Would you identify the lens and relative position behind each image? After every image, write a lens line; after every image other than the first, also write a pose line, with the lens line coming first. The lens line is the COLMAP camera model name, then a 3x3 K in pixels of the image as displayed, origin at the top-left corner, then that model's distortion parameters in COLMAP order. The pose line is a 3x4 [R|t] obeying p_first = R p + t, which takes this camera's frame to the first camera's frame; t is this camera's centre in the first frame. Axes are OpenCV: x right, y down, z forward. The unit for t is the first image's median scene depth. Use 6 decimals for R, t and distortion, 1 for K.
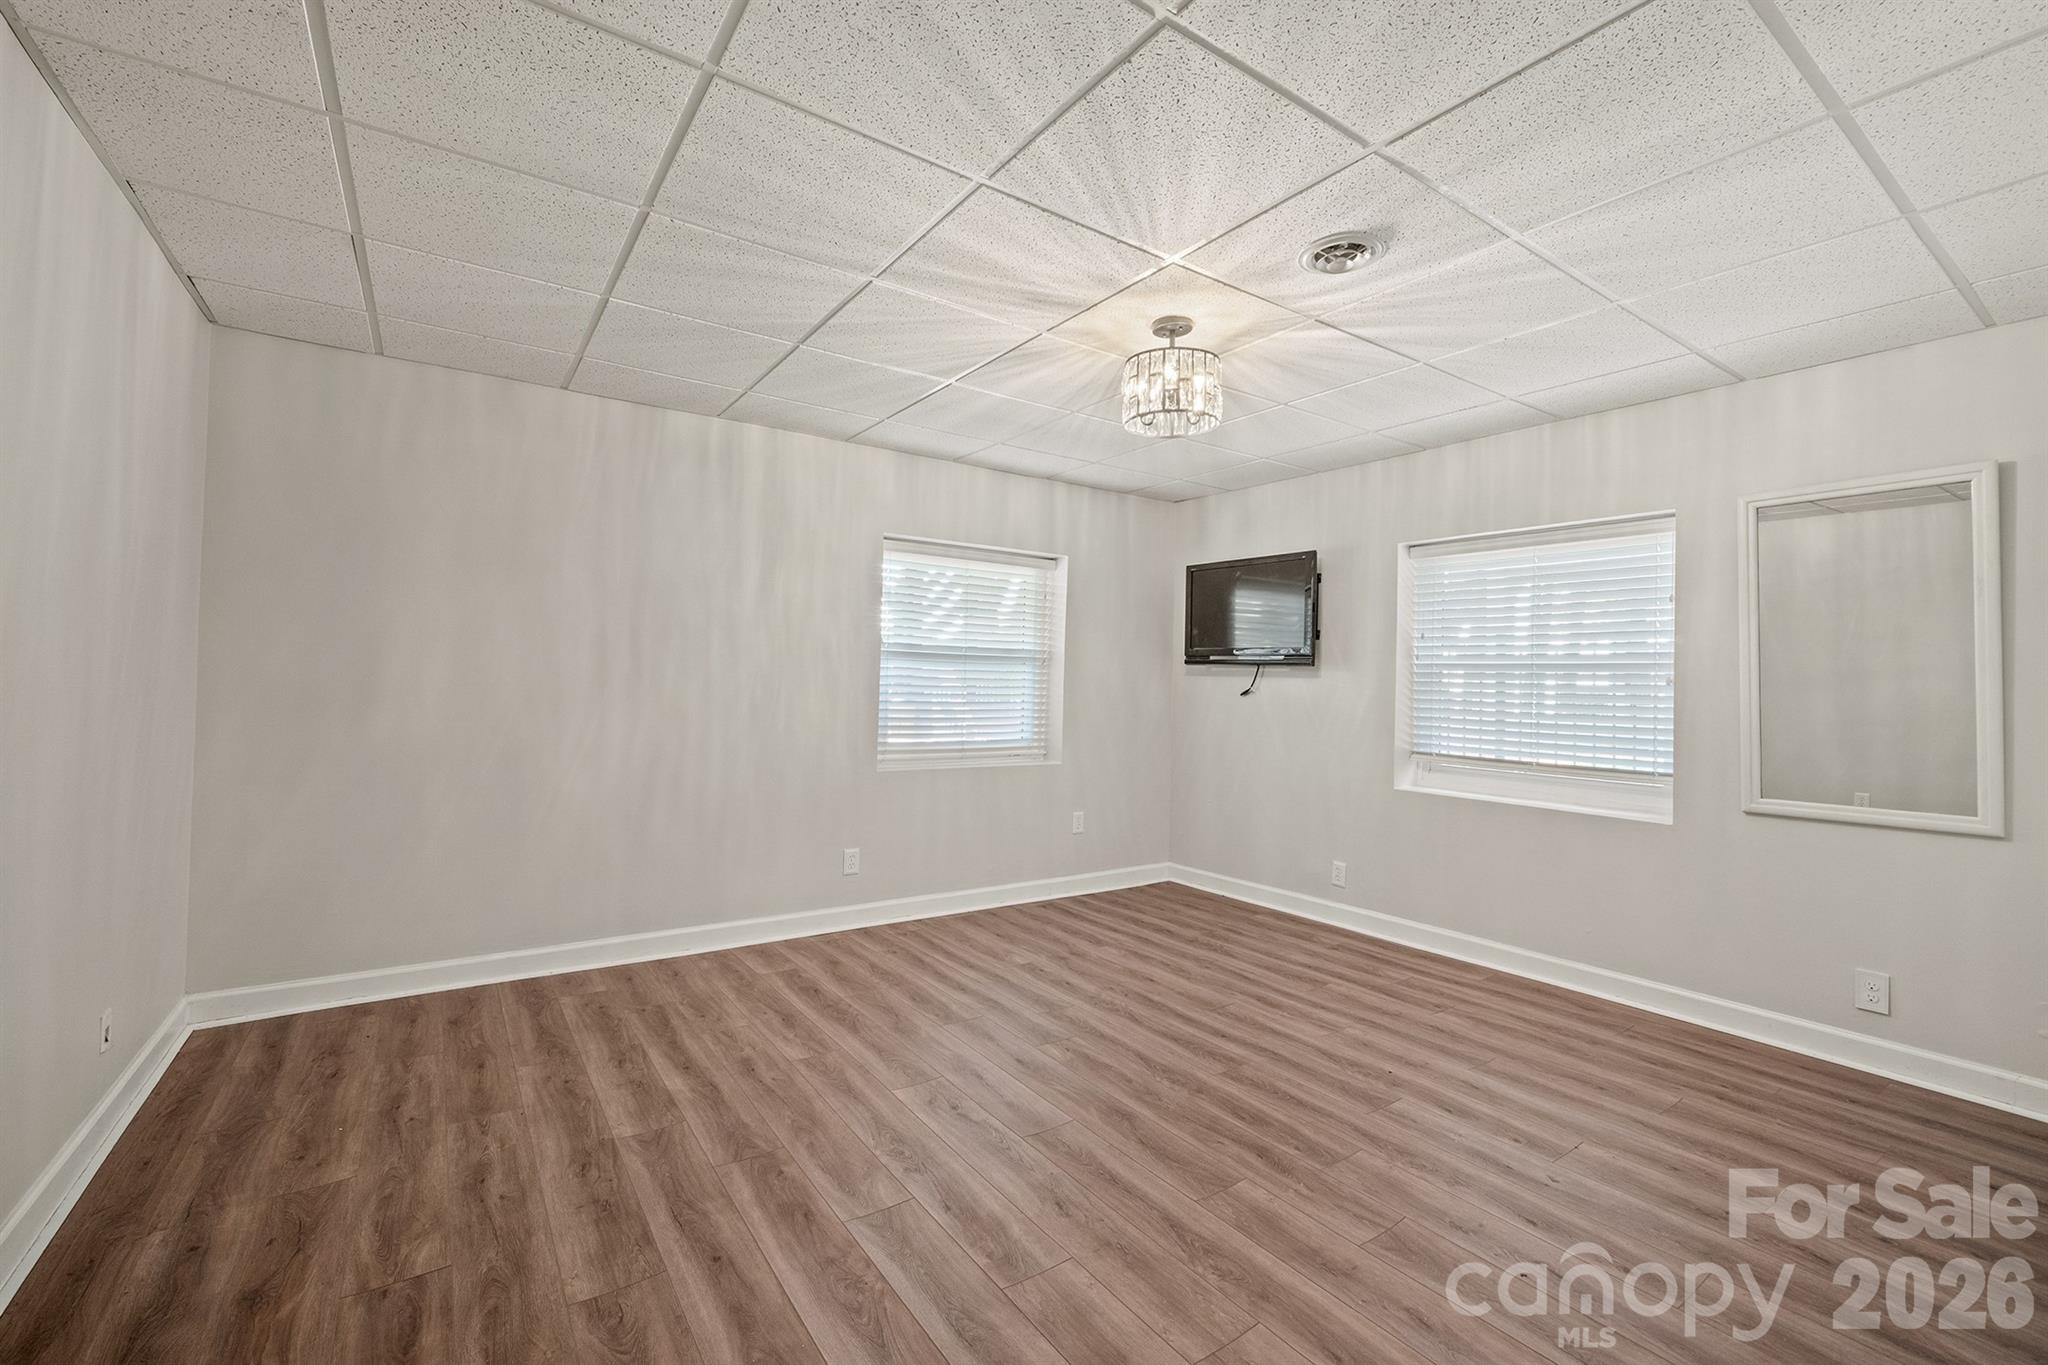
lens RADIAL K [[866.8, 0, 1025.2], [0, 866.8, 678.4], [0, 0, 1]] dist [-0.002125, -0.000194]
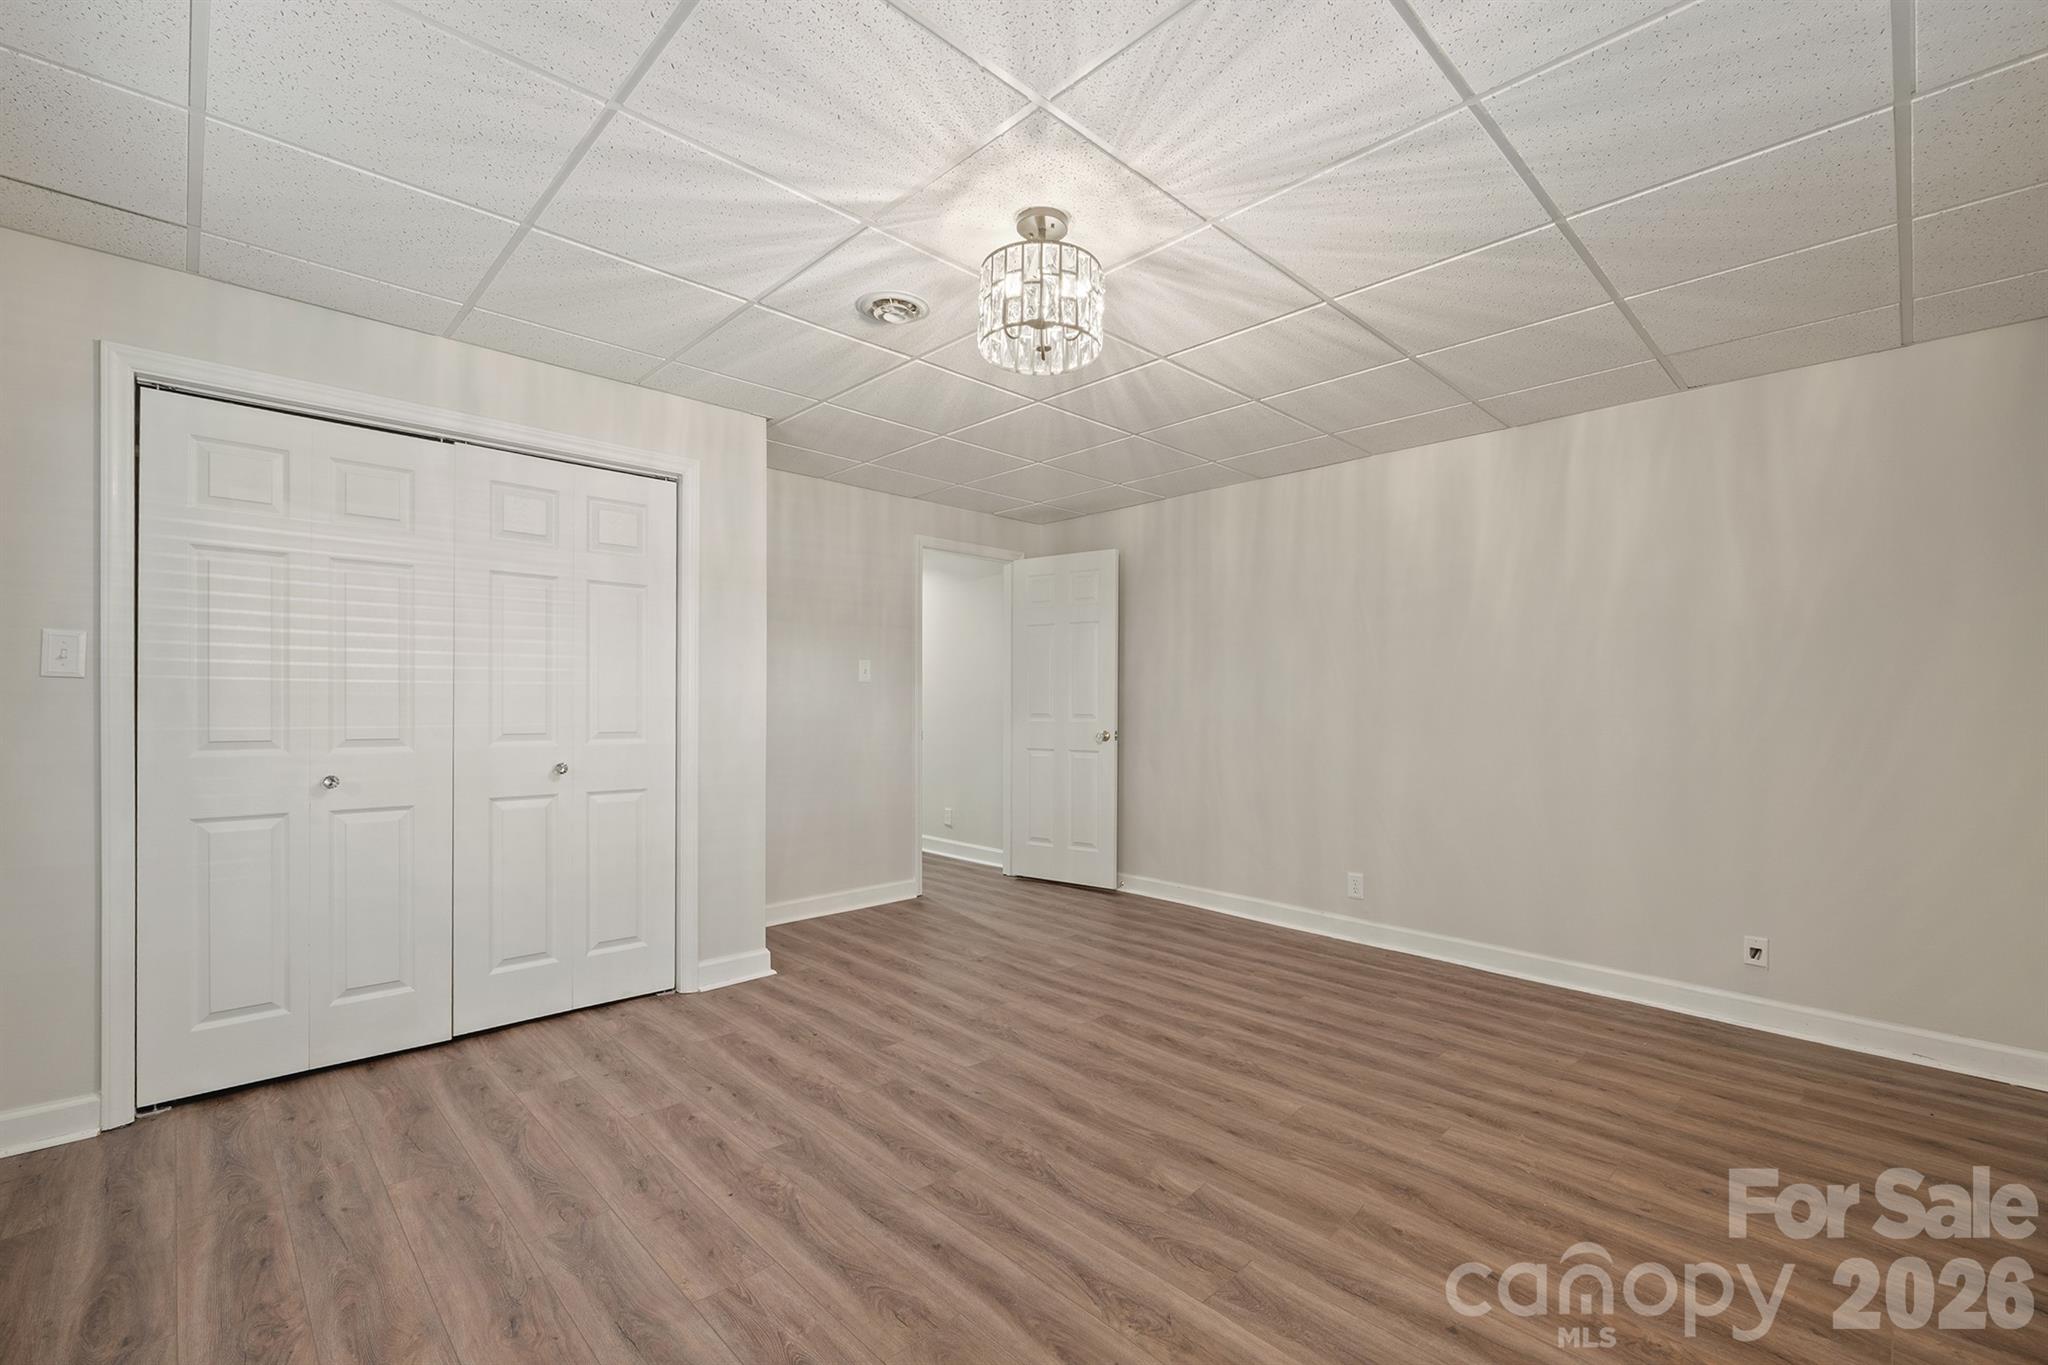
lens RADIAL K [[866.8, 0, 1024.5], [0, 866.8, 691.7], [0, 0, 1]] dist [-0.002125, -0.000194]
pose [[-0.985815, -0.027573, -0.165553, 0.318133], [-0.024828, 0.999518, -0.018623, 0.030167], [0.165987, -0.014248, -0.986025, 1.843253]]
